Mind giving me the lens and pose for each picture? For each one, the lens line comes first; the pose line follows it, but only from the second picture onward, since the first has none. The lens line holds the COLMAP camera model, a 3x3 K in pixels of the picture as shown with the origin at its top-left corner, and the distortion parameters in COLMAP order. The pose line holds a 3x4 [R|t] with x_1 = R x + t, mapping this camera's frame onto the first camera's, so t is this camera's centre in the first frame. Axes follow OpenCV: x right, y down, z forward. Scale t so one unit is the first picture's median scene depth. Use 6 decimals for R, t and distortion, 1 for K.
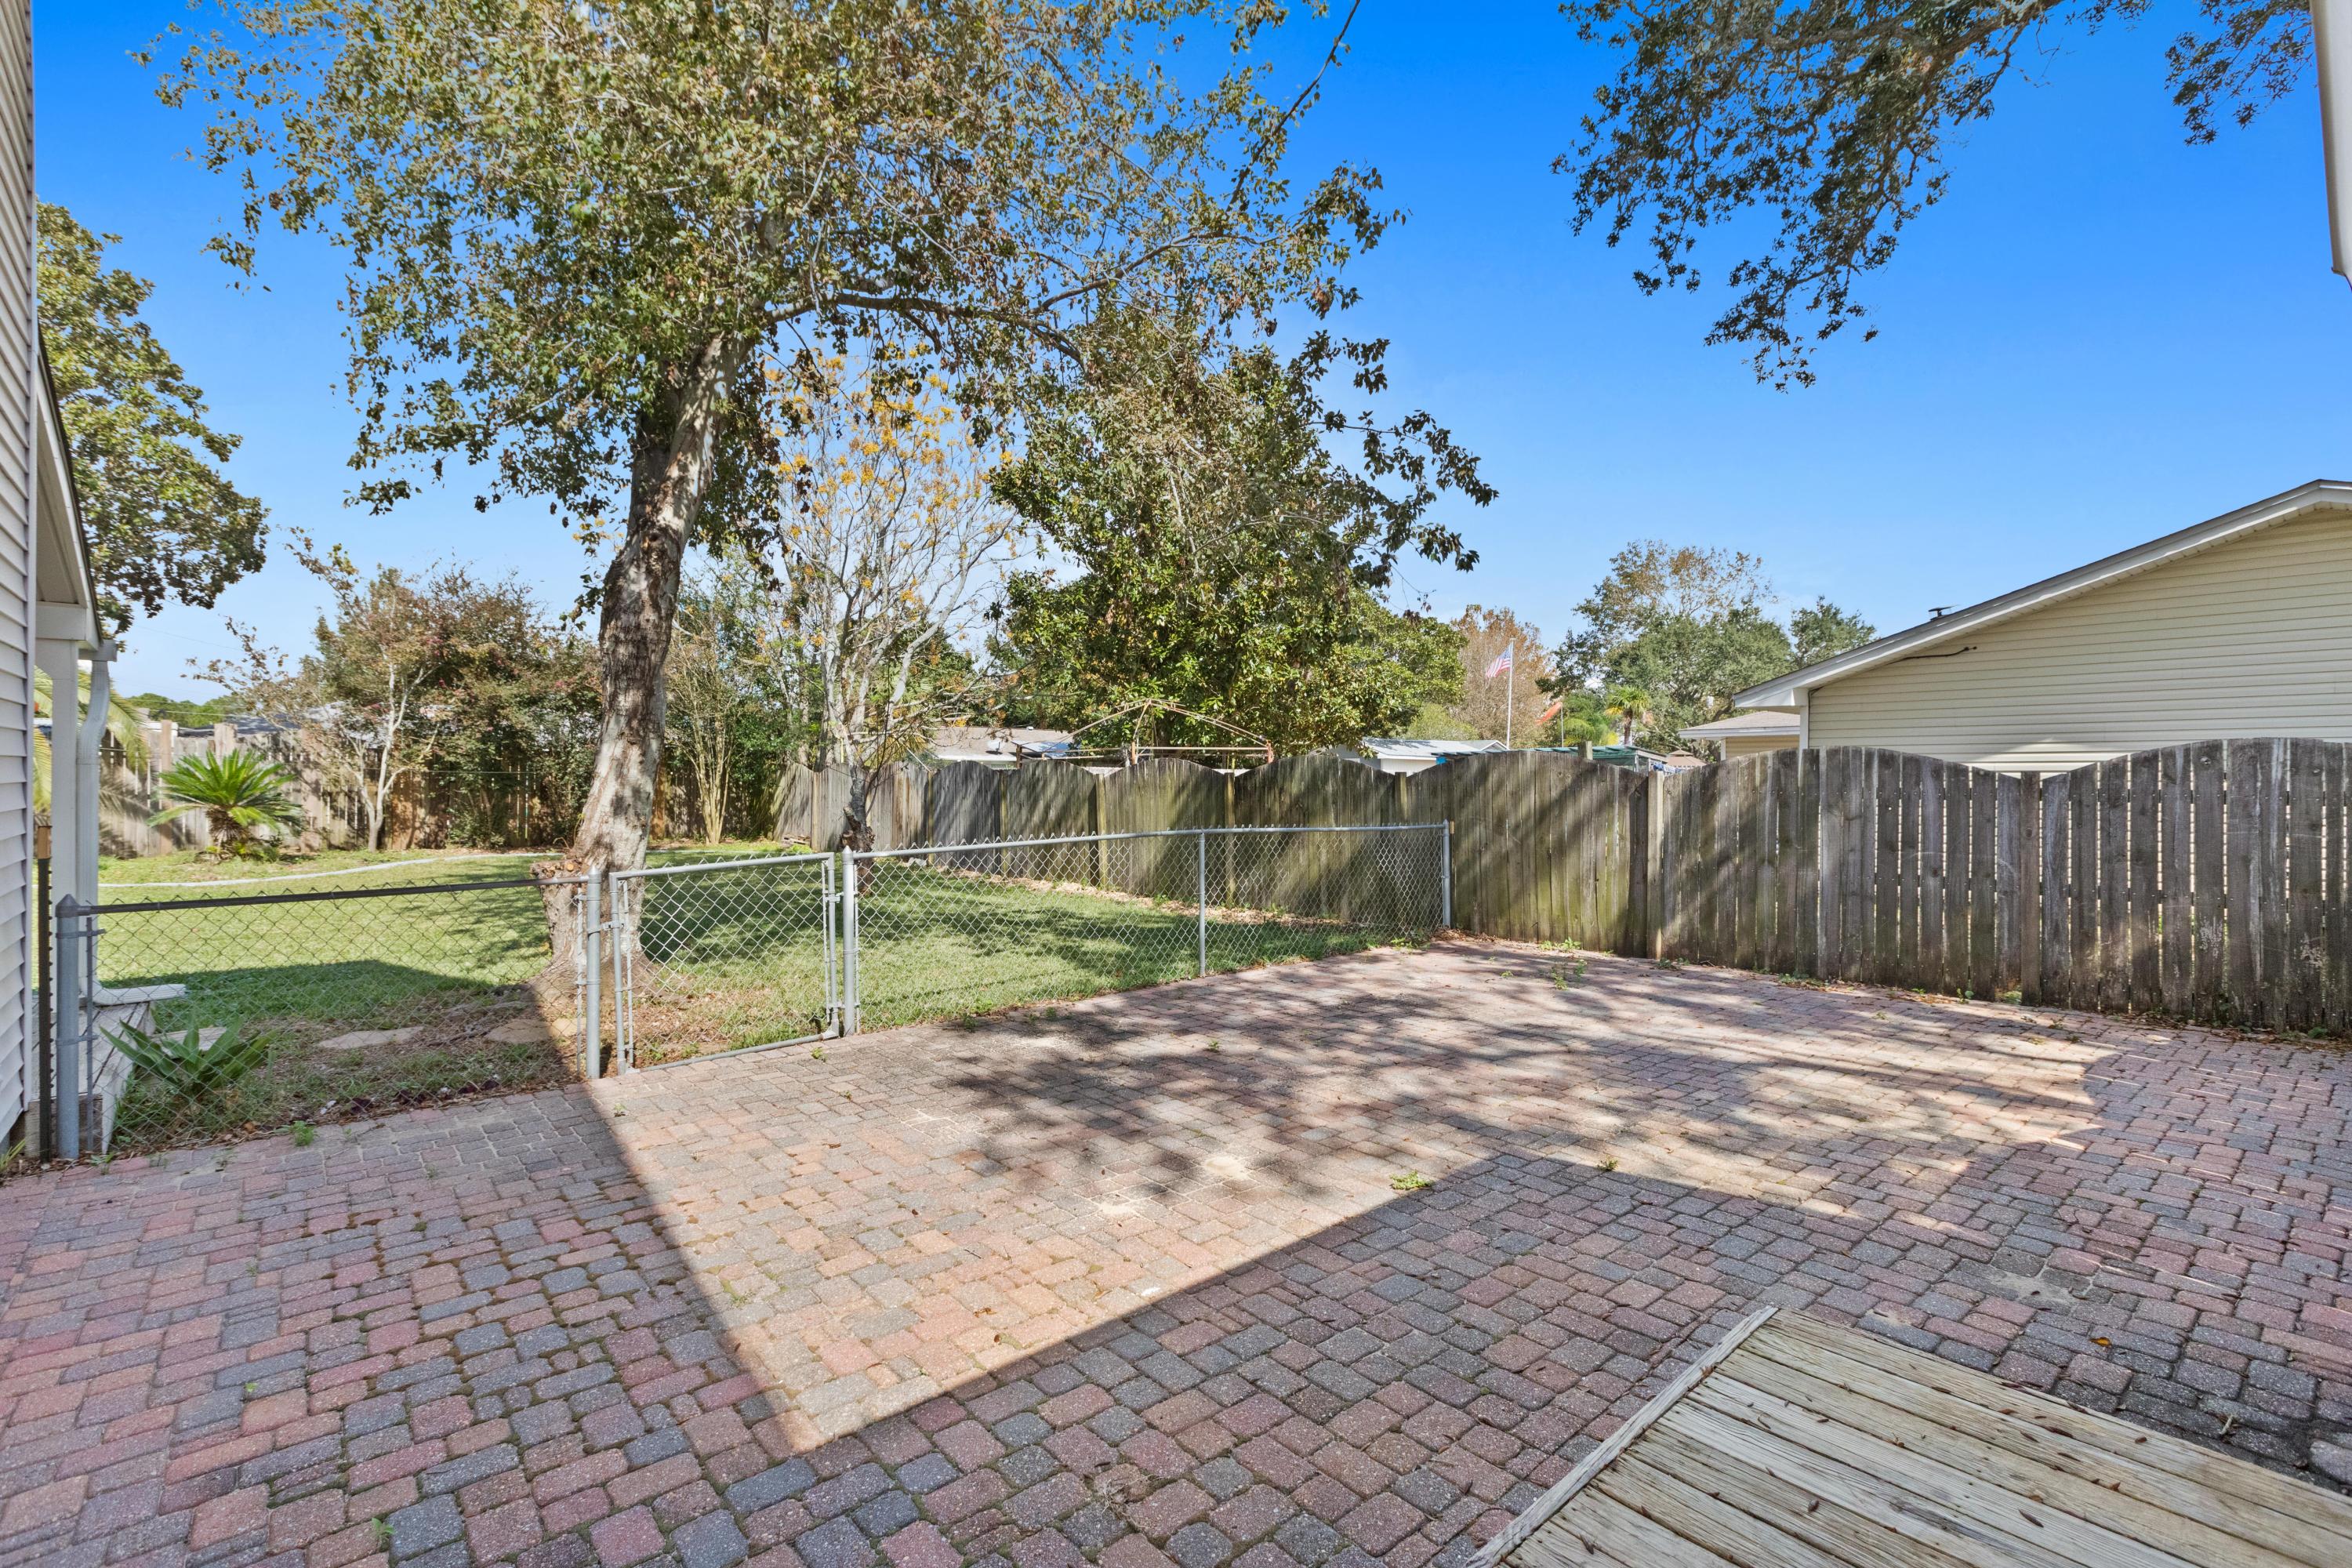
lens RADIAL K [[1084.1, 0, 1176.0], [0, 1084.1, 784.0], [0, 0, 1]] dist [0.001555, 0.000167]
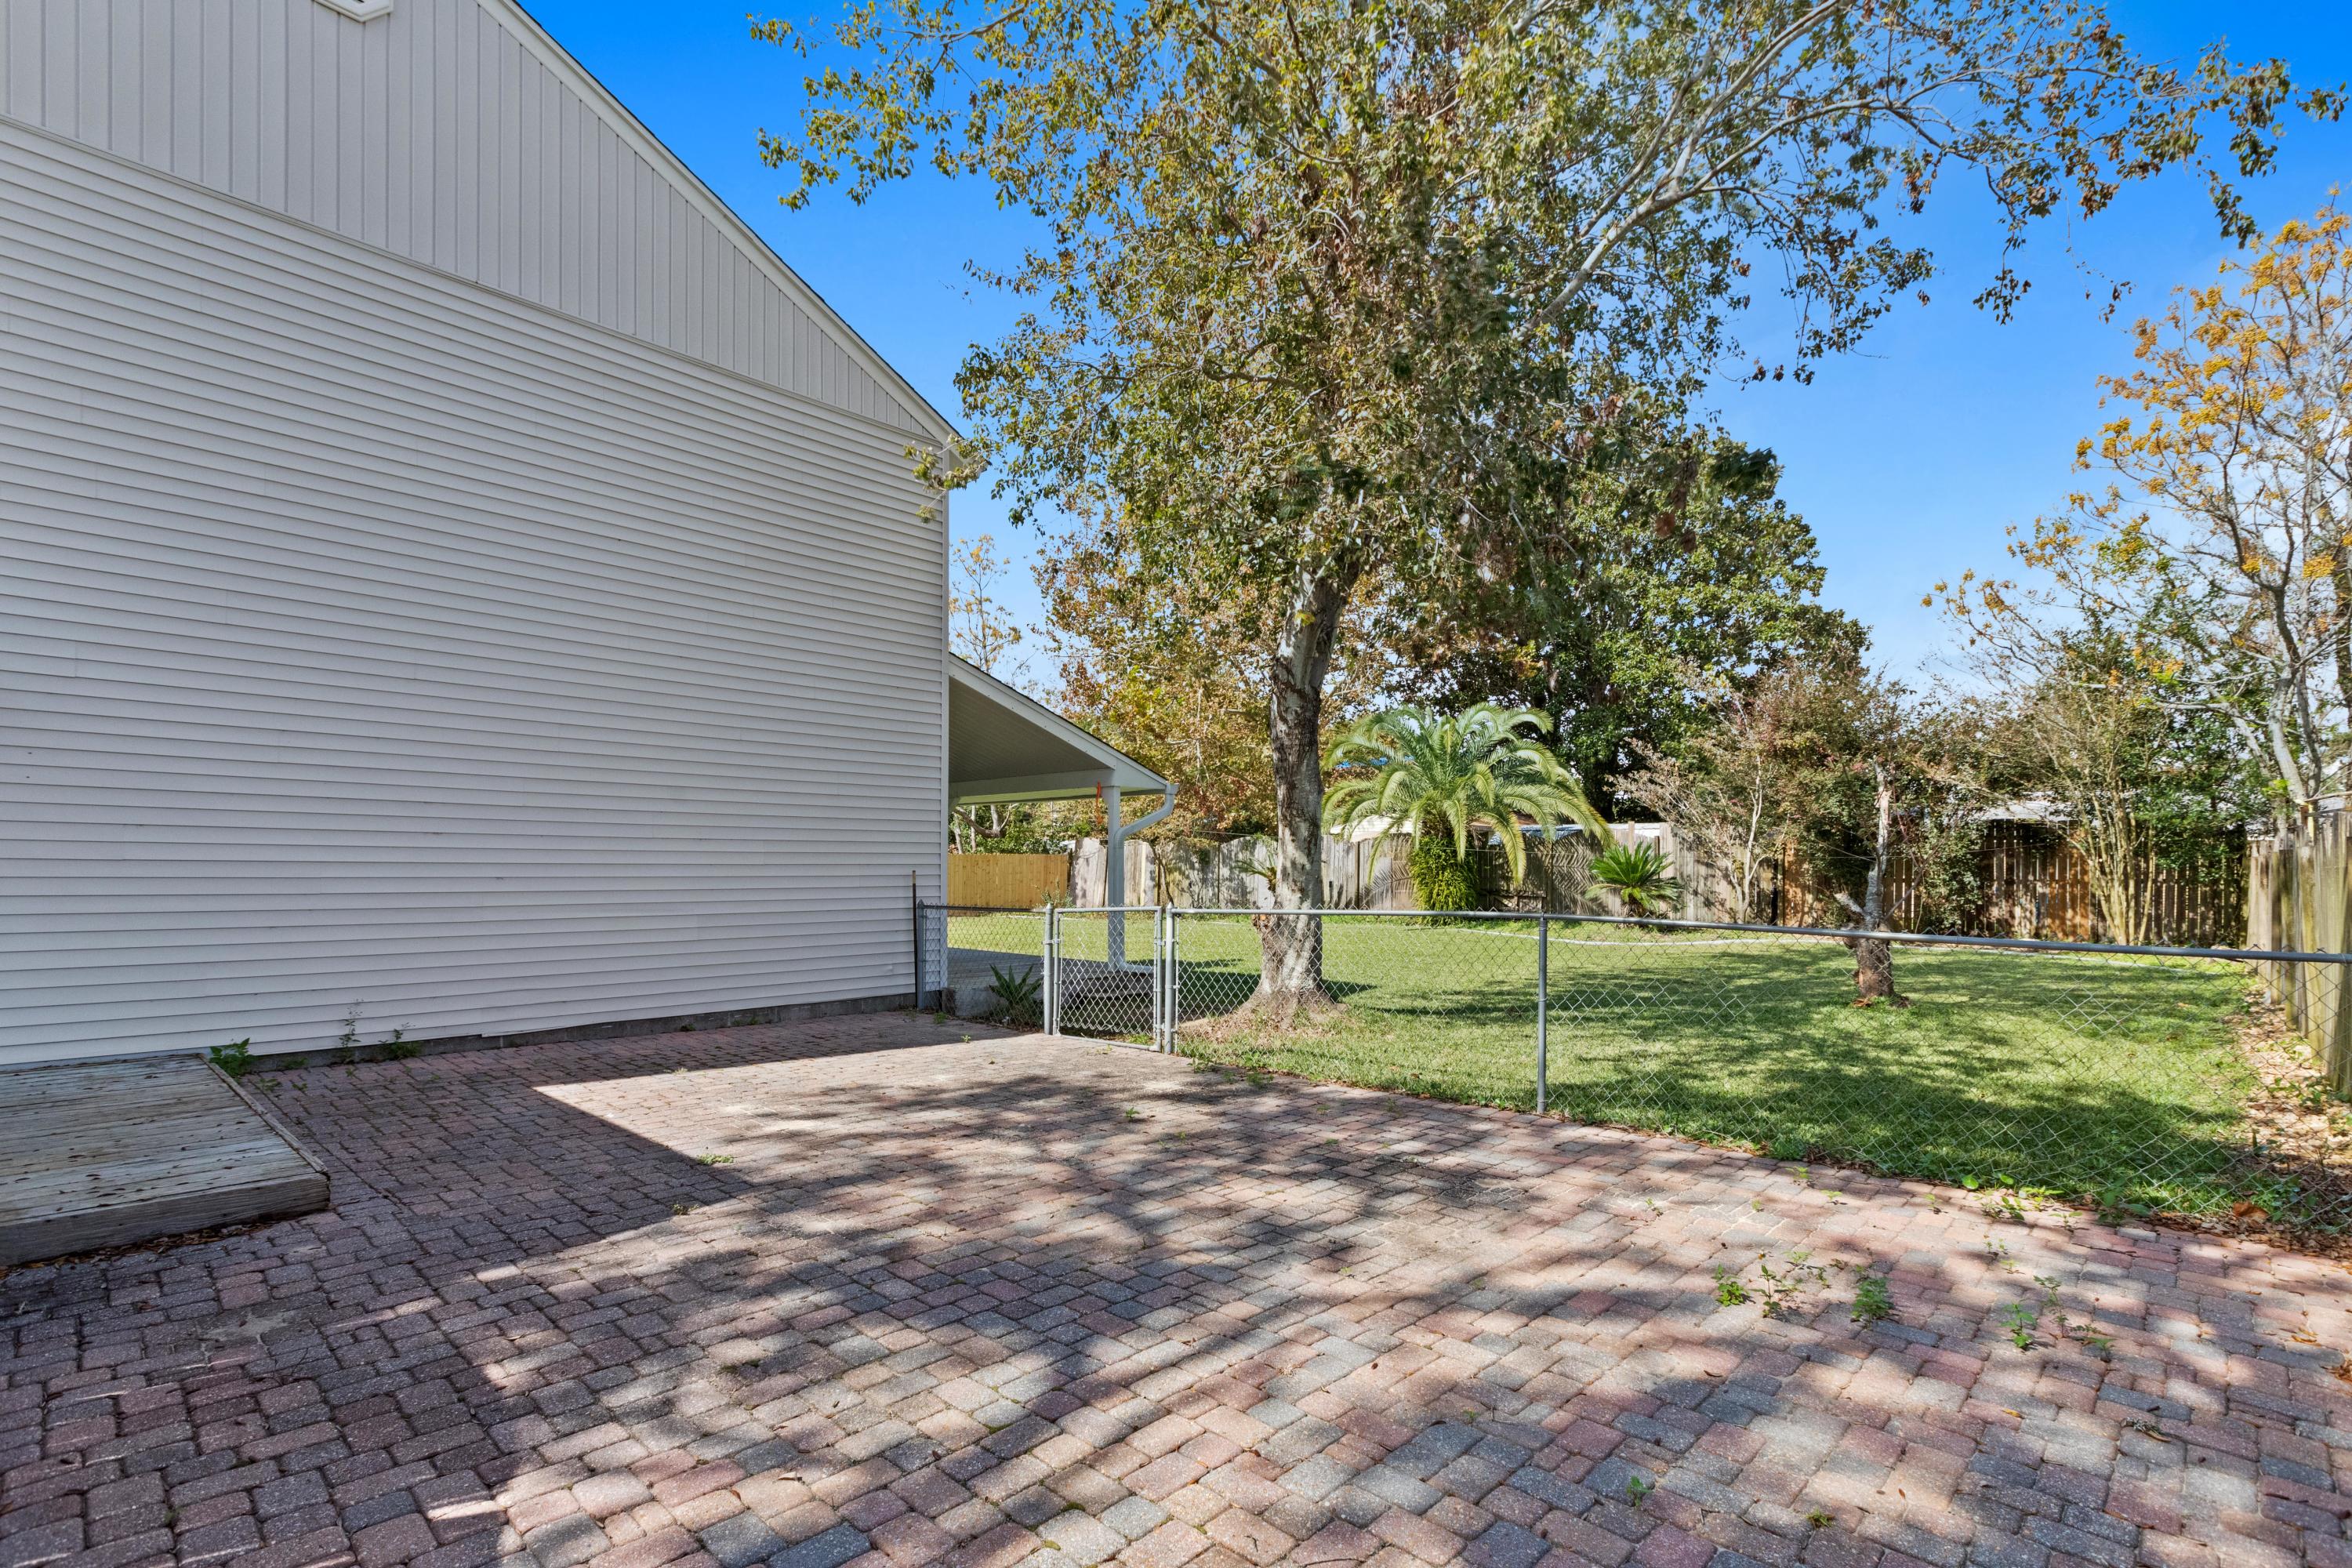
lens RADIAL K [[1077.1, 0, 1183.8], [0, 1077.1, 854.9], [0, 0, 1]] dist [-0.002528, -0.000603]
pose [[0.095386, -0.013578, -0.995348, 1.264888], [-0.011872, 0.999820, -0.014777, 0.028277], [0.995370, 0.013226, 0.095207, 1.196281]]
